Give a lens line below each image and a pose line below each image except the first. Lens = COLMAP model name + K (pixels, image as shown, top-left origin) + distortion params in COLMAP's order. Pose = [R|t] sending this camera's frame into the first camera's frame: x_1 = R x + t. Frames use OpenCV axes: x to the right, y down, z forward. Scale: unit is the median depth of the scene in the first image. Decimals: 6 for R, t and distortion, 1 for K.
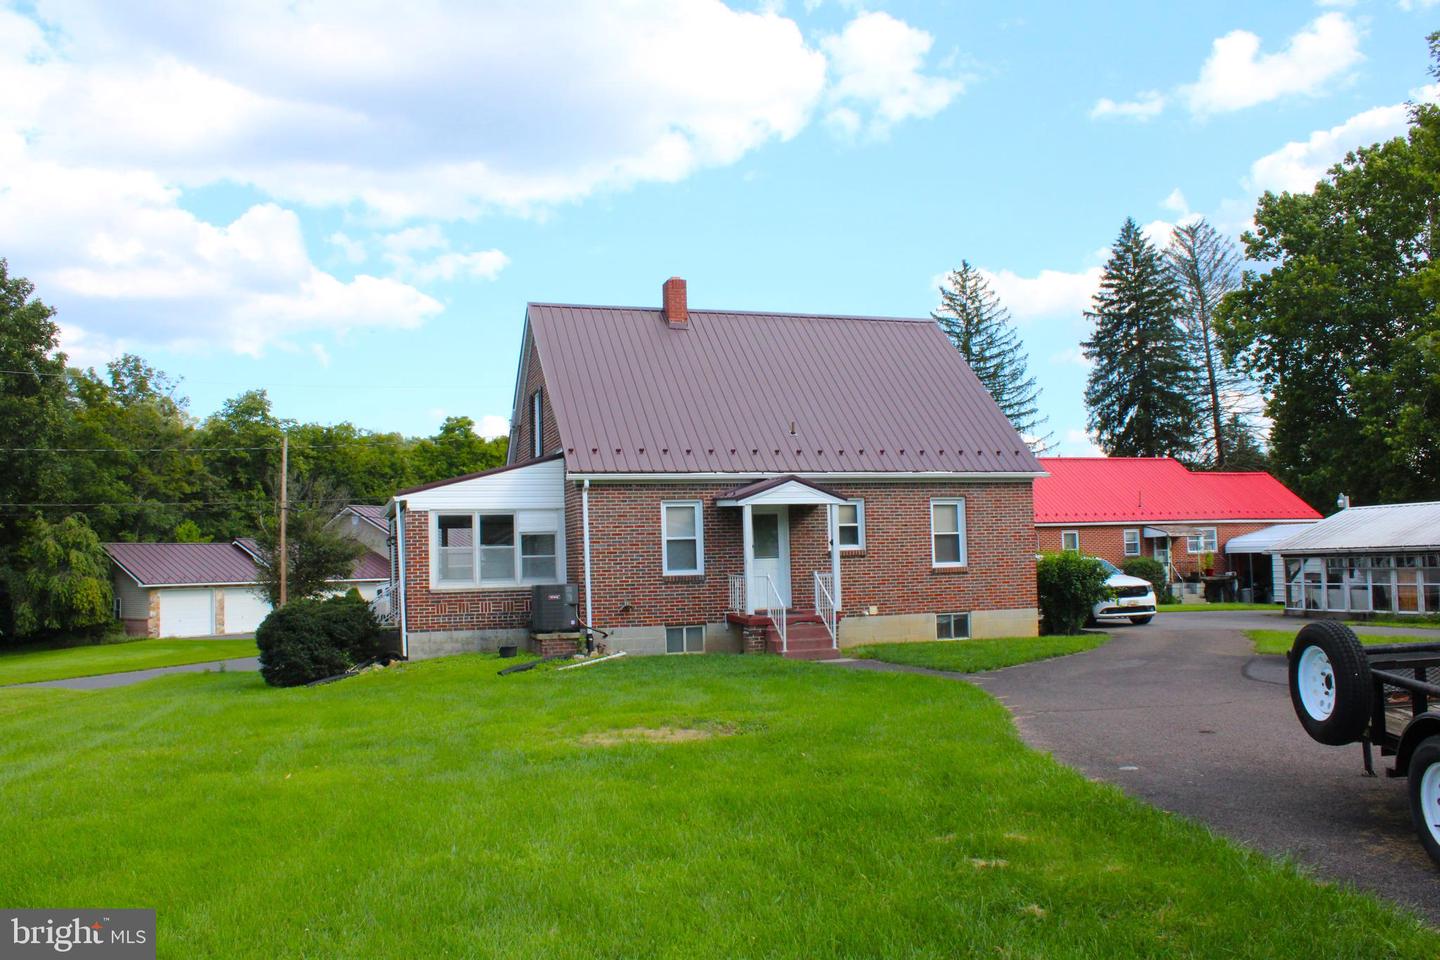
lens RADIAL K [[1229.0, 0, 738.3], [0, 1229.0, 479.9], [0, 0, 1]] dist [-0.155635, 0.128120]
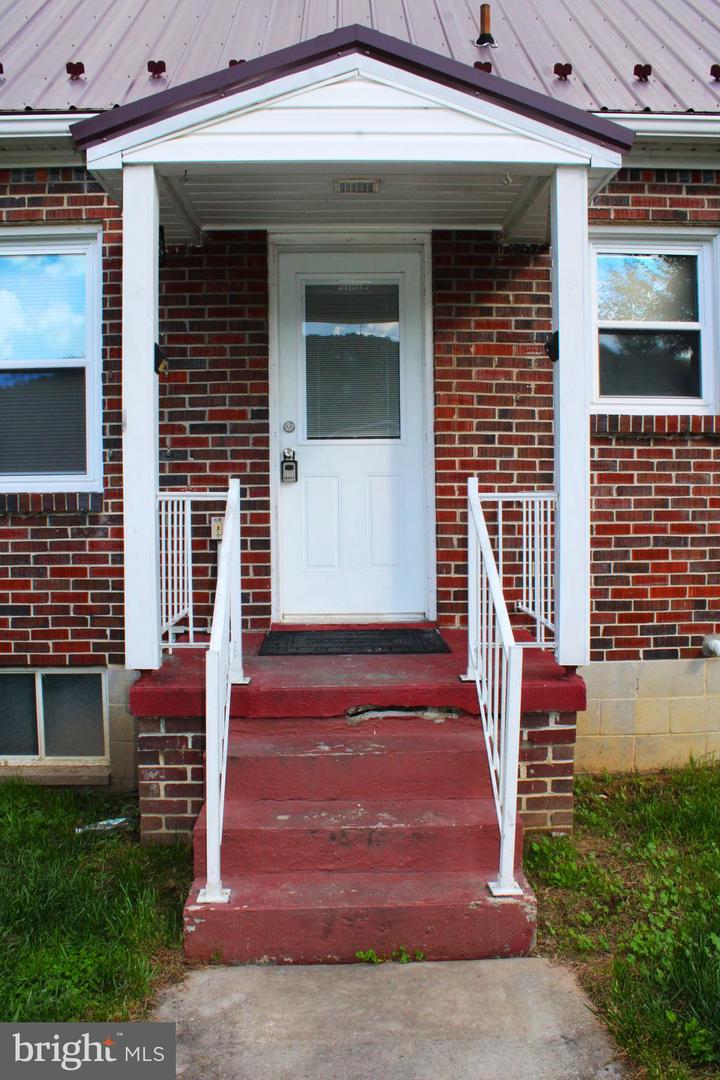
lens RADIAL K [[917.3, 0, 377.1], [0, 917.3, 549.4], [0, 0, 1]] dist [-0.149353, 0.113743]
pose [[0.957493, 0.032108, -0.286663, 0.091072], [0.000627, 0.993552, 0.113380, 0.066643], [0.288455, -0.108740, 0.951299, 0.816179]]
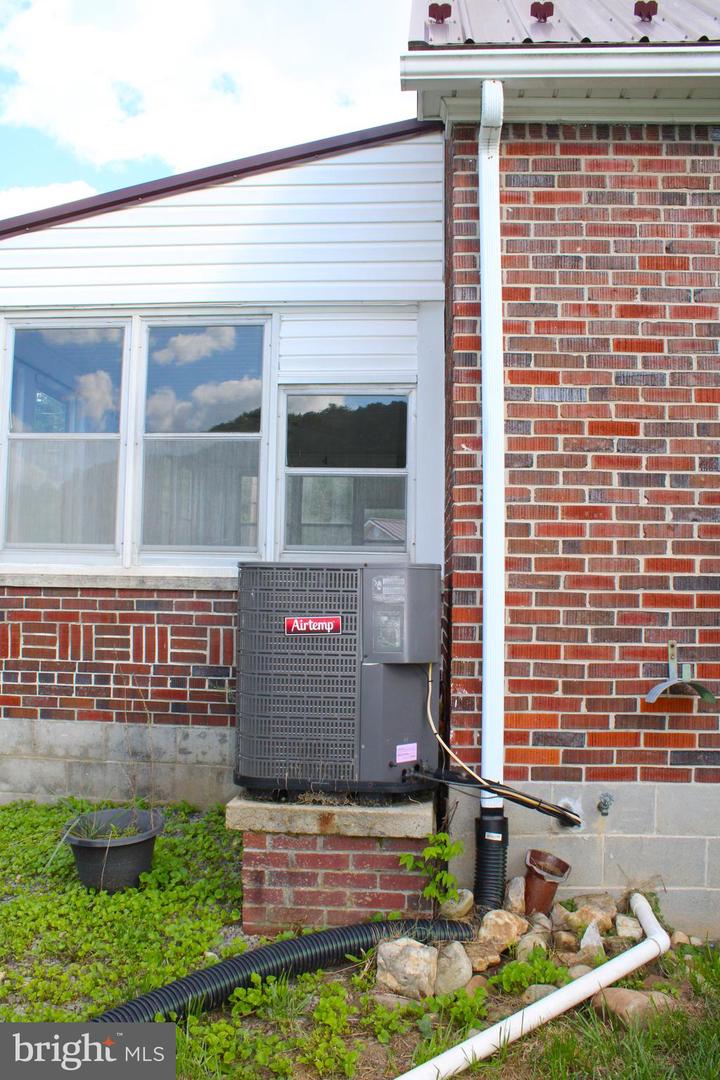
lens RADIAL K [[917.3, 0, 377.1], [0, 917.3, 549.4], [0, 0, 1]] dist [-0.149353, 0.113743]
pose [[0.928170, 0.027132, -0.371165, -0.079748], [-0.015752, 0.999309, 0.033658, 0.073411], [0.371822, -0.025394, 0.927957, 0.812692]]
